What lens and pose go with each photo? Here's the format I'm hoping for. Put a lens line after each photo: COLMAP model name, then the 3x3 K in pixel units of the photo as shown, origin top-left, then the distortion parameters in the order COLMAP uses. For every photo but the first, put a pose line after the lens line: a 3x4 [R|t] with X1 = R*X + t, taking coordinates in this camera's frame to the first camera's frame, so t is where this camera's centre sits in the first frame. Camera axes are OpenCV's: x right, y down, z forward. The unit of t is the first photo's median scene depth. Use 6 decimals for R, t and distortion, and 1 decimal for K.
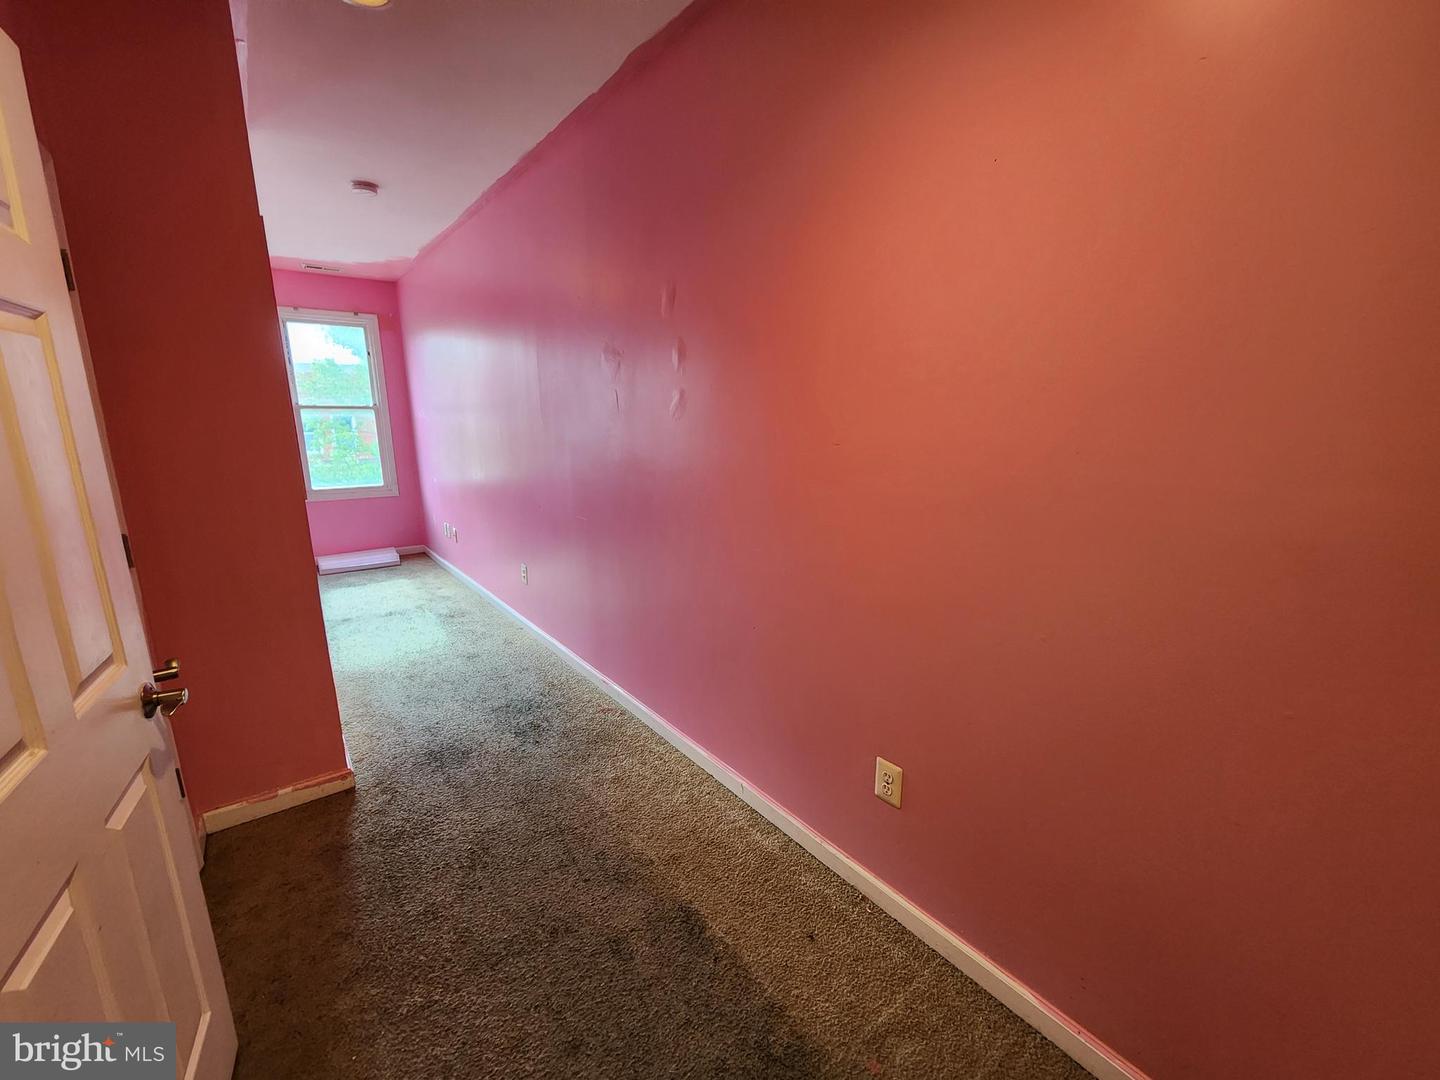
lens RADIAL K [[594.6, 0, 716.4], [0, 594.6, 541.3], [0, 0, 1]] dist [-0.004337, 0.001612]
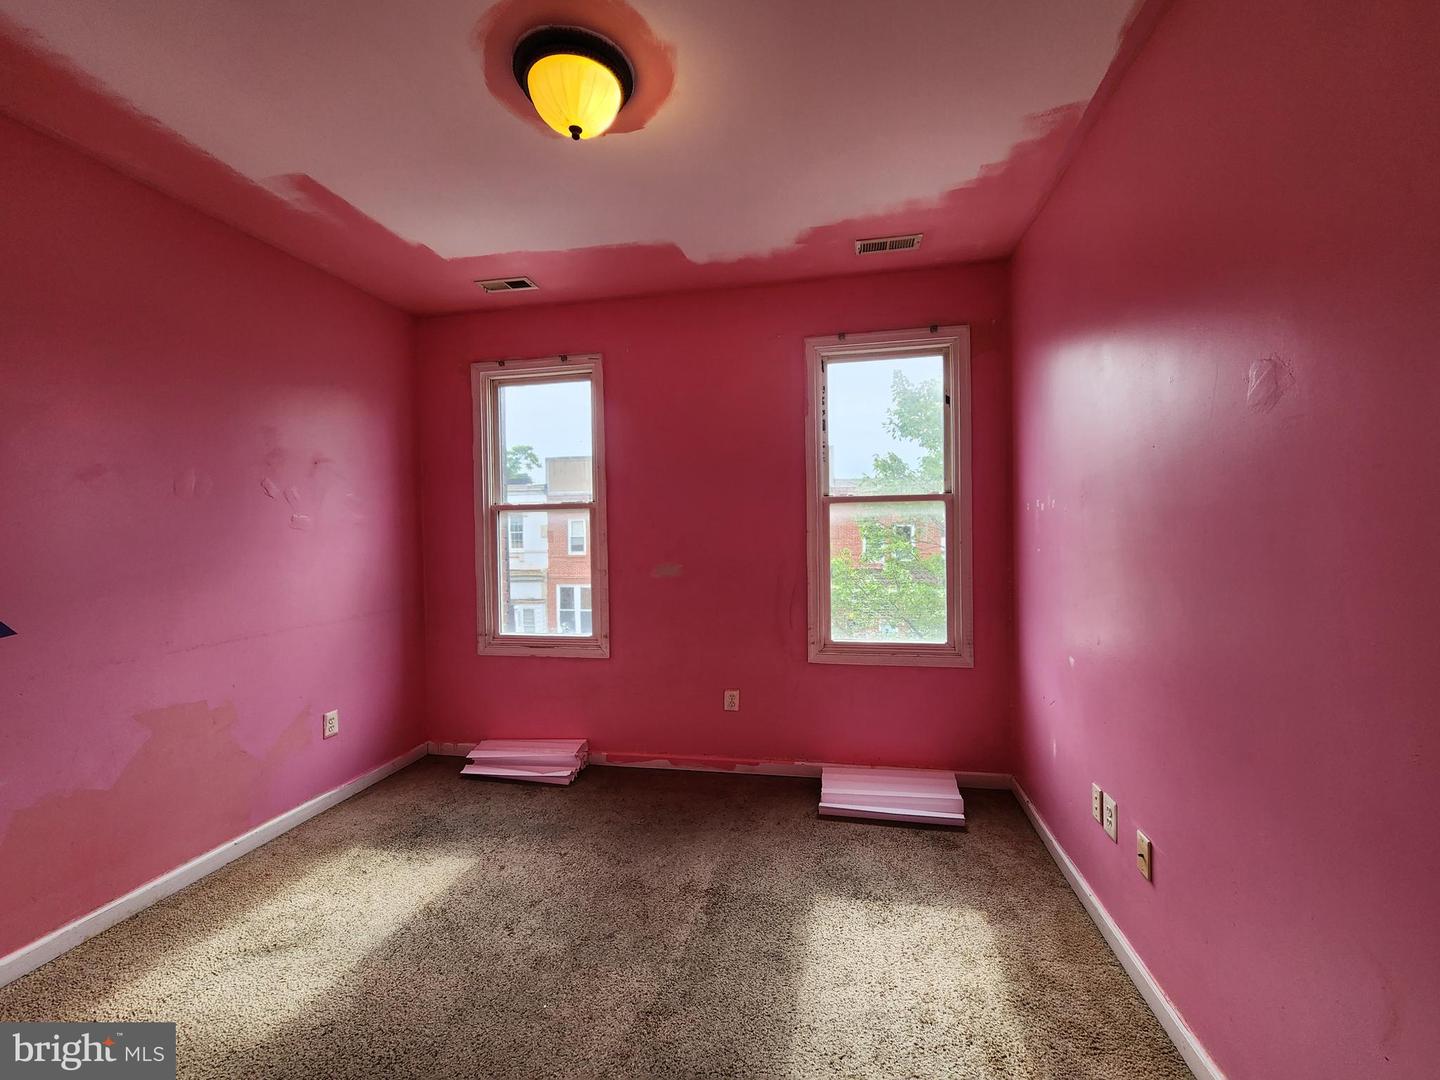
lens RADIAL K [[594.6, 0, 719.7], [0, 594.6, 537.4], [0, 0, 1]] dist [-0.004337, 0.001612]
pose [[0.655924, 0.007420, -0.754790, -0.304952], [-0.151838, 0.980809, -0.122308, -0.092146], [0.739397, 0.194830, 0.644463, 0.509793]]
